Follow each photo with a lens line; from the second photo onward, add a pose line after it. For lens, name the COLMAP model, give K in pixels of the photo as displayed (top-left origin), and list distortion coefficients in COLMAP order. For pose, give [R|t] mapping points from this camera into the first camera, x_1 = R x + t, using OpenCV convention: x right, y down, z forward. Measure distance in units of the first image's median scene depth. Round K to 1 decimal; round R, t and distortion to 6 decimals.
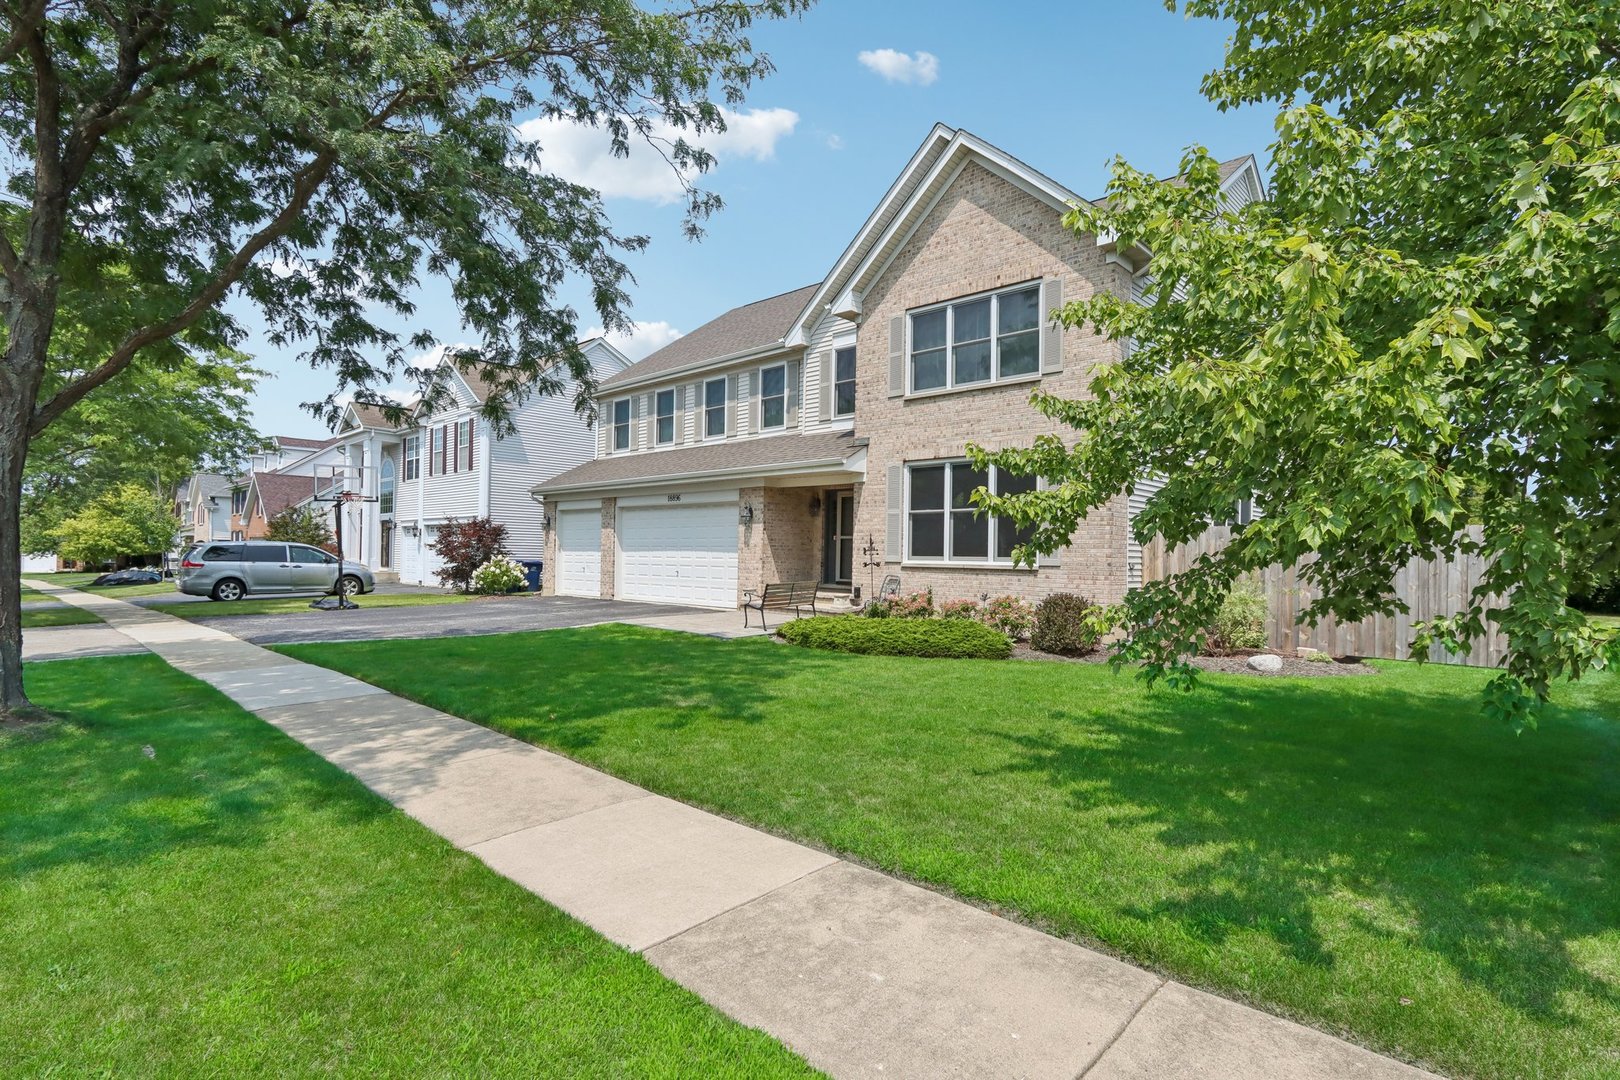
lens RADIAL K [[779.8, 0, 806.0], [0, 779.8, 549.1], [0, 0, 1]] dist [-0.015368, 0.001235]
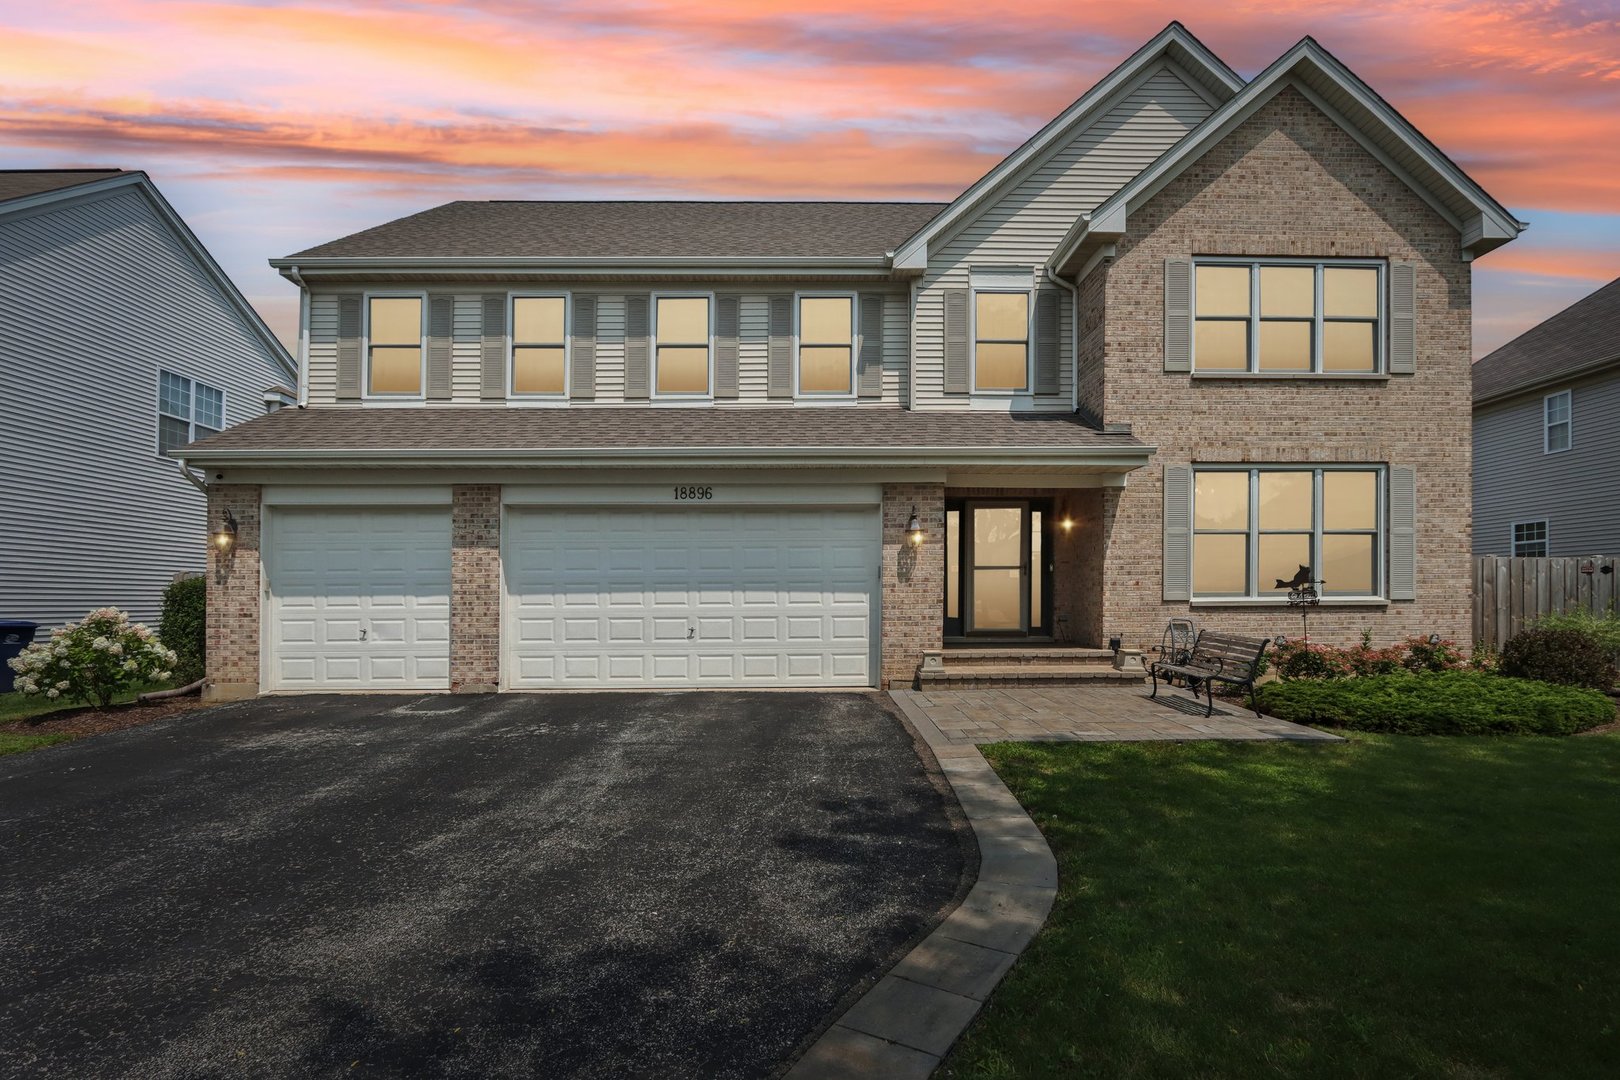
lens RADIAL K [[779.8, 0, 816.8], [0, 779.8, 597.8], [0, 0, 1]] dist [-0.015368, 0.001235]
pose [[0.715998, -0.018712, 0.697852, -0.623798], [0.010389, 0.999816, 0.016149, -0.001073], [-0.698025, -0.004312, 0.716060, 0.710008]]
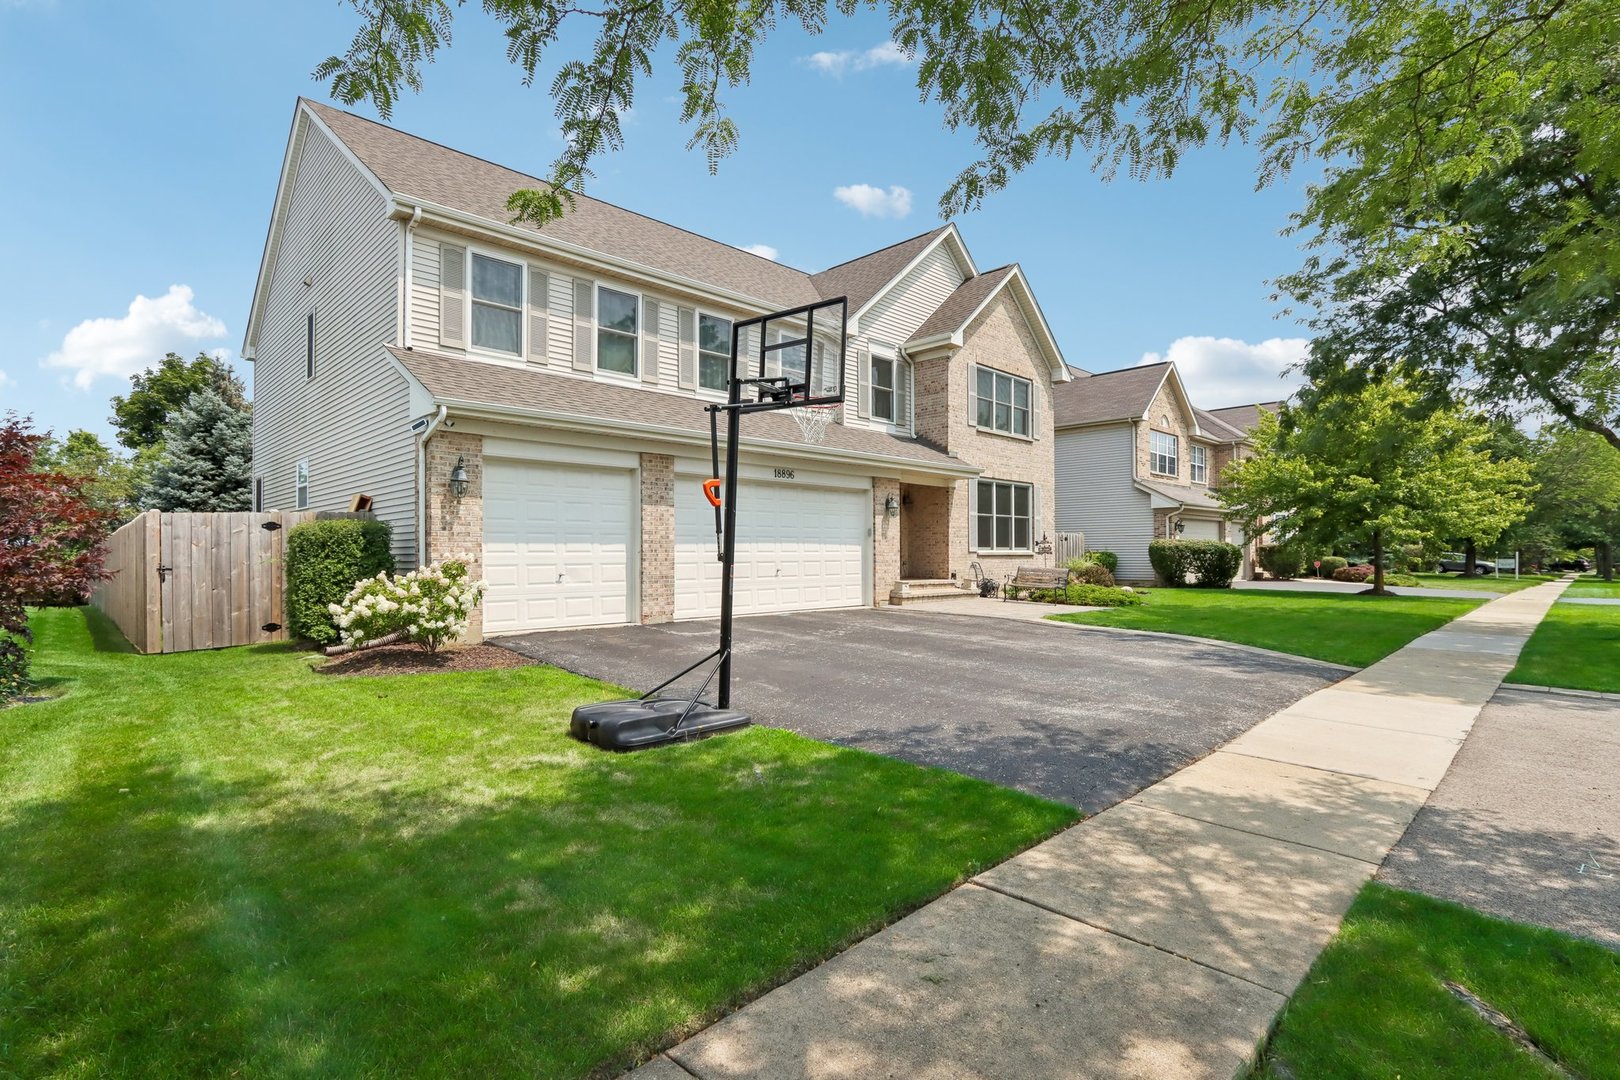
lens RADIAL K [[779.8, 0, 805.5], [0, 779.8, 545.0], [0, 0, 1]] dist [-0.015368, 0.001235]
pose [[0.043434, -0.006219, 0.999037, -1.200288], [-0.007950, 0.999947, 0.006570, -0.001234], [-0.999025, -0.008227, 0.043382, 1.213578]]
